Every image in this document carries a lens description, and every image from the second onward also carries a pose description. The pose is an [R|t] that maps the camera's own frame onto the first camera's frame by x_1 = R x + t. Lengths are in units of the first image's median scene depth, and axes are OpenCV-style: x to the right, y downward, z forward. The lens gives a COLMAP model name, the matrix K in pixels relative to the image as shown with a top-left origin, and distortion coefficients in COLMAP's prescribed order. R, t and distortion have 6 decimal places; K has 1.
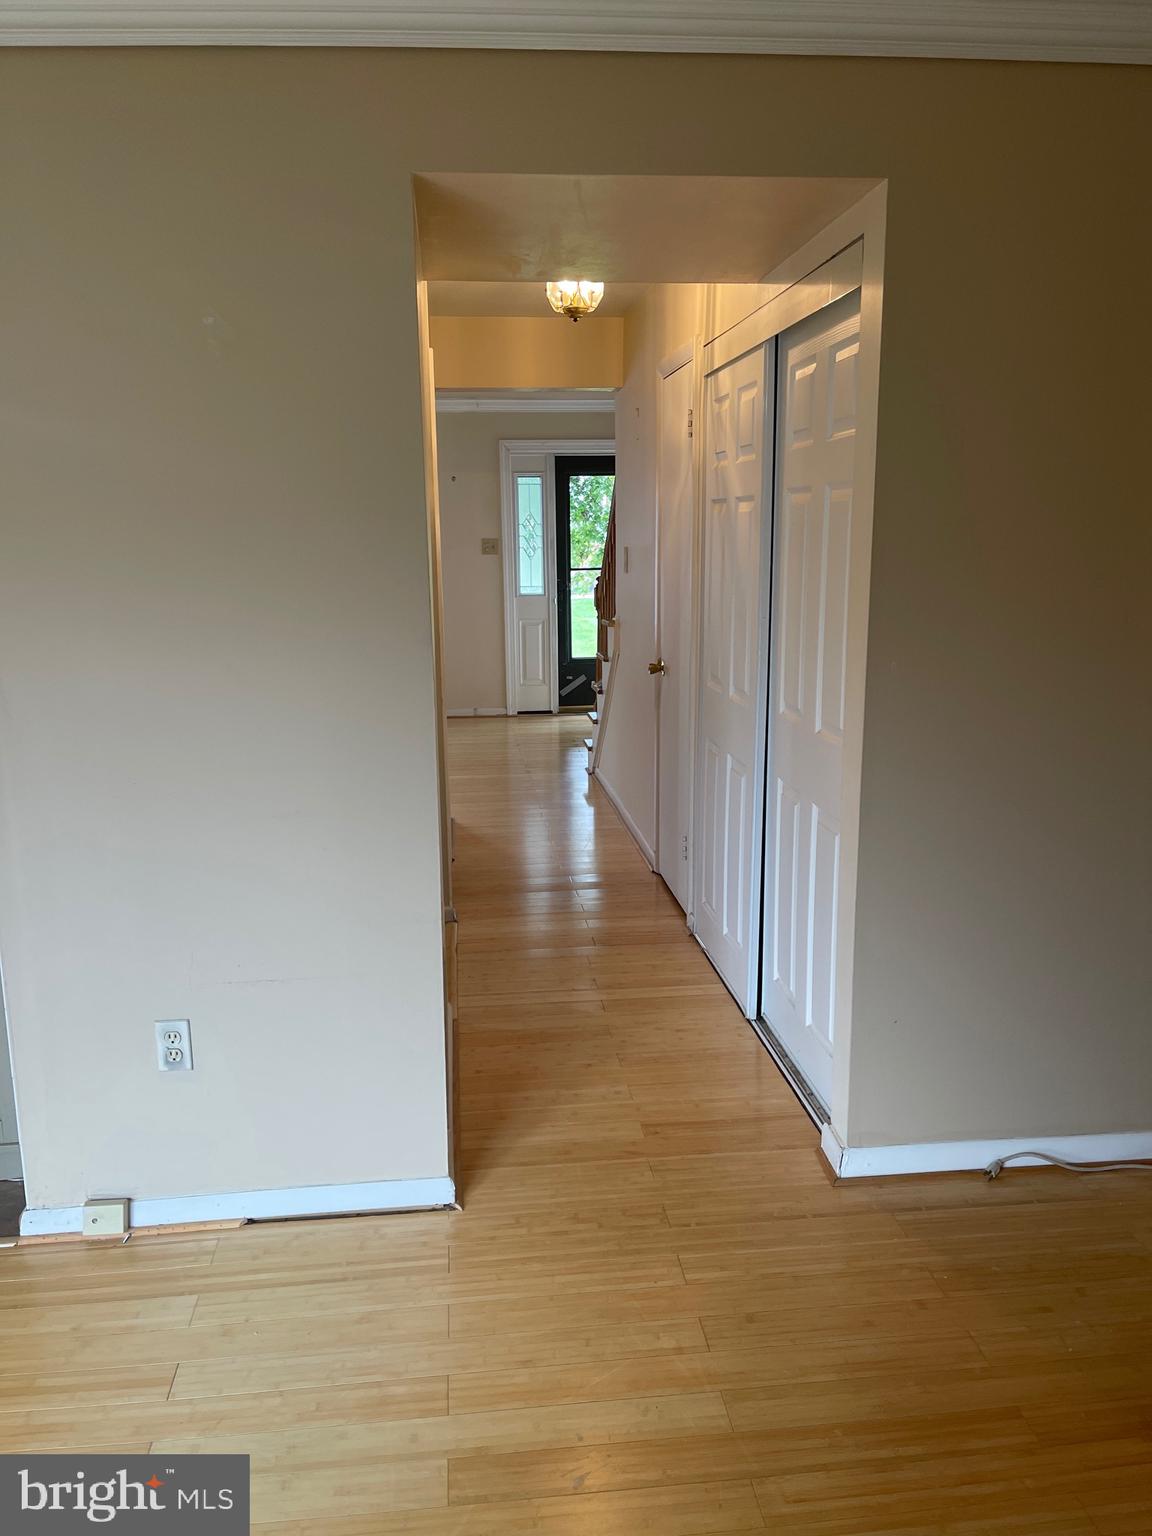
lens RADIAL K [[1164.2, 0, 572.2], [0, 1164.2, 768.7], [0, 0, 1]] dist [0.074756, -0.082510]
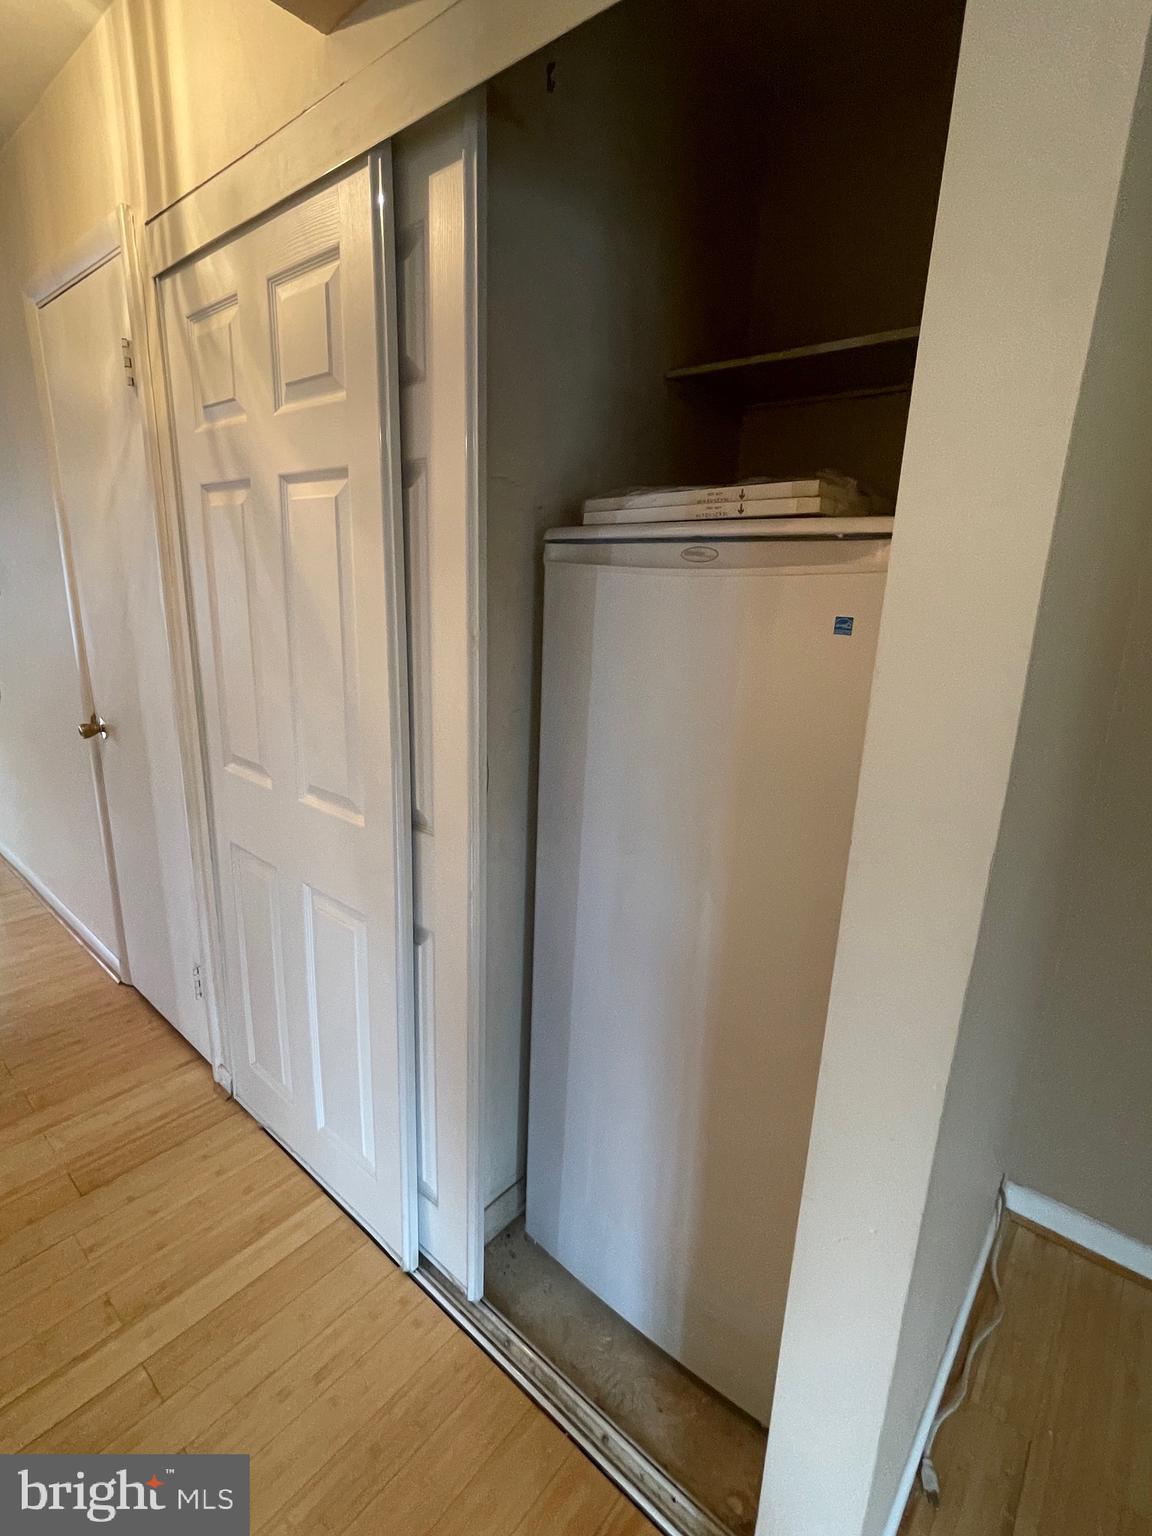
lens RADIAL K [[717.6, 0, 572.4], [0, 717.6, 768.4], [0, 0, 1]] dist [-0.002494, 0.001799]
pose [[0.729103, -0.141134, 0.669694, -0.012364], [0.095122, 0.989906, 0.105057, -0.080345], [-0.677761, -0.012895, 0.735169, 0.463314]]
